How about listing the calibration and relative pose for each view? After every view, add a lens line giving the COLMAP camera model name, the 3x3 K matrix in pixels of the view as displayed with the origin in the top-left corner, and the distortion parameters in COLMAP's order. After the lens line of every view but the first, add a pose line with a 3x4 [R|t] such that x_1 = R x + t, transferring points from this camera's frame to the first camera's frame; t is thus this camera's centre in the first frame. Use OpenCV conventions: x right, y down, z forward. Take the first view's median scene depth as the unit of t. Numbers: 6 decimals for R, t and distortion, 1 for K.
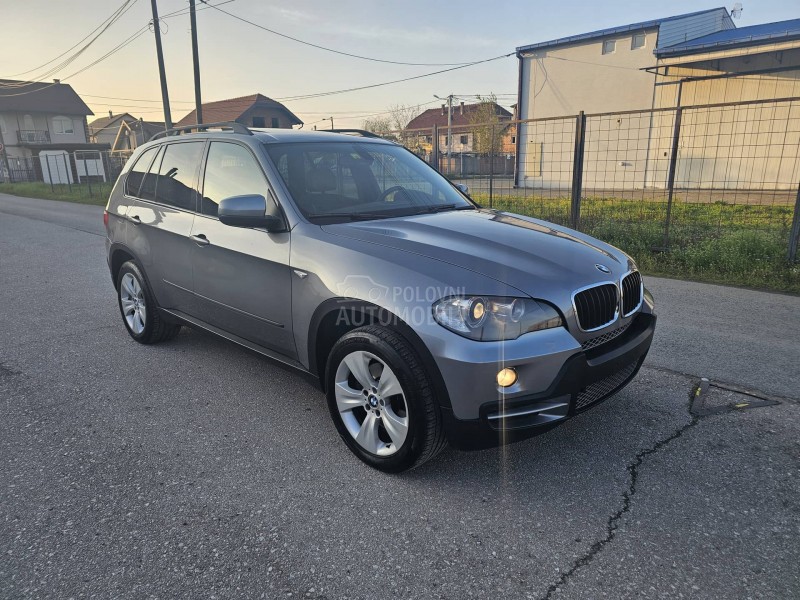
lens RADIAL K [[535.2, 0, 393.8], [0, 535.2, 304.3], [0, 0, 1]] dist [0.043825, -0.030368]
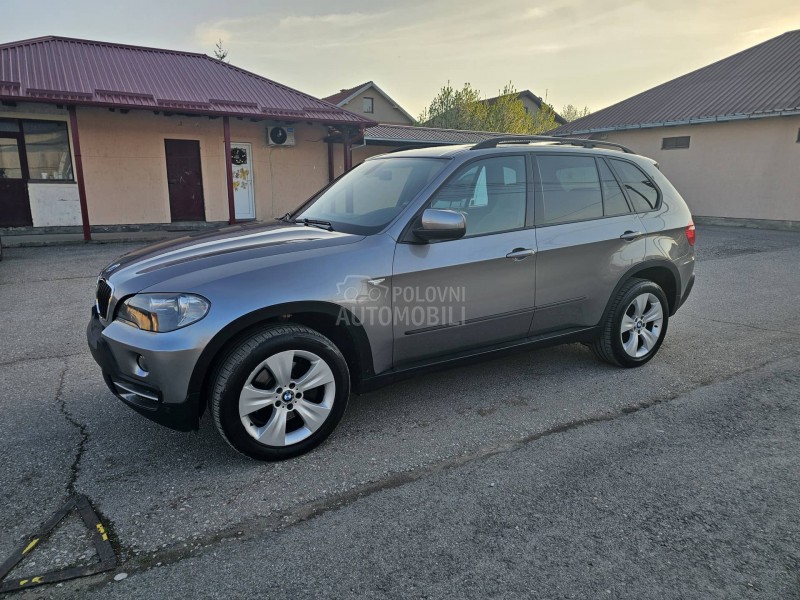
lens RADIAL K [[535.2, 0, 398.2], [0, 535.2, 295.3], [0, 0, 1]] dist [0.043825, -0.030368]
pose [[-0.249351, 0.221446, -0.942754, 1.166966], [-0.244864, 0.927454, 0.282616, -0.425732], [0.936945, 0.301317, -0.177037, 1.549890]]
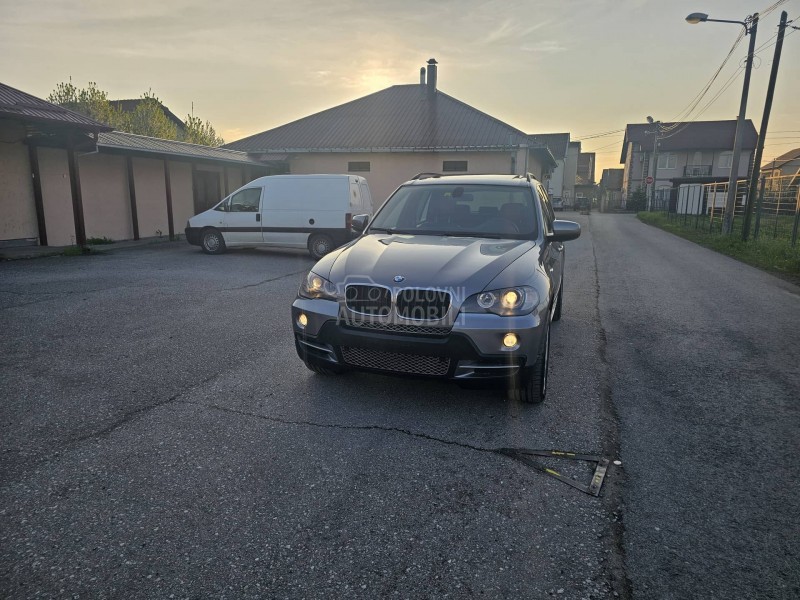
lens RADIAL K [[535.2, 0, 400.4], [0, 535.2, 293.5], [0, 0, 1]] dist [0.043825, -0.030368]
pose [[0.437497, 0.186311, -0.879707, 1.359043], [-0.251834, 0.964538, 0.079035, -0.117711], [0.863236, 0.186963, 0.468902, 0.319838]]
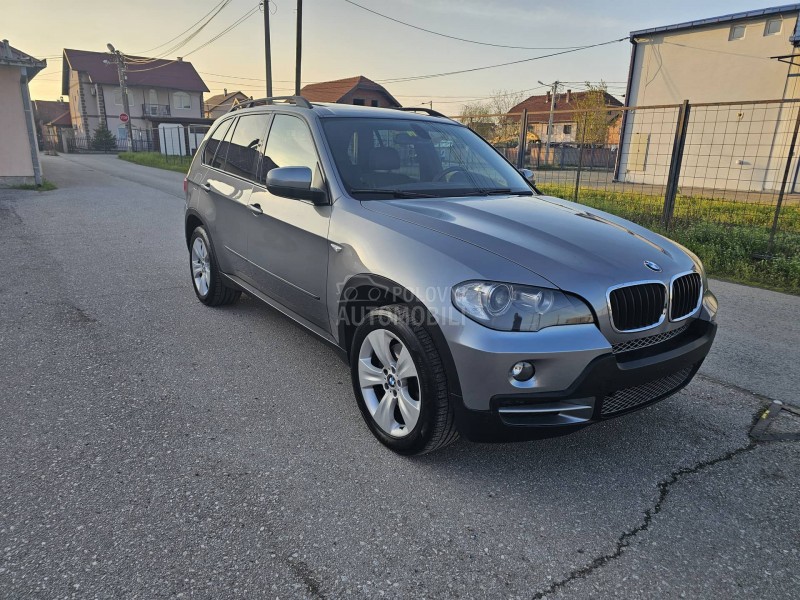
lens RADIAL K [[535.2, 0, 393.3], [0, 535.2, 302.3], [0, 0, 1]] dist [0.043825, -0.030368]
pose [[0.983647, 0.092280, -0.154668, 0.088978], [-0.088937, 0.995632, 0.028416, 0.006485], [0.156615, -0.014195, 0.987558, 0.021123]]
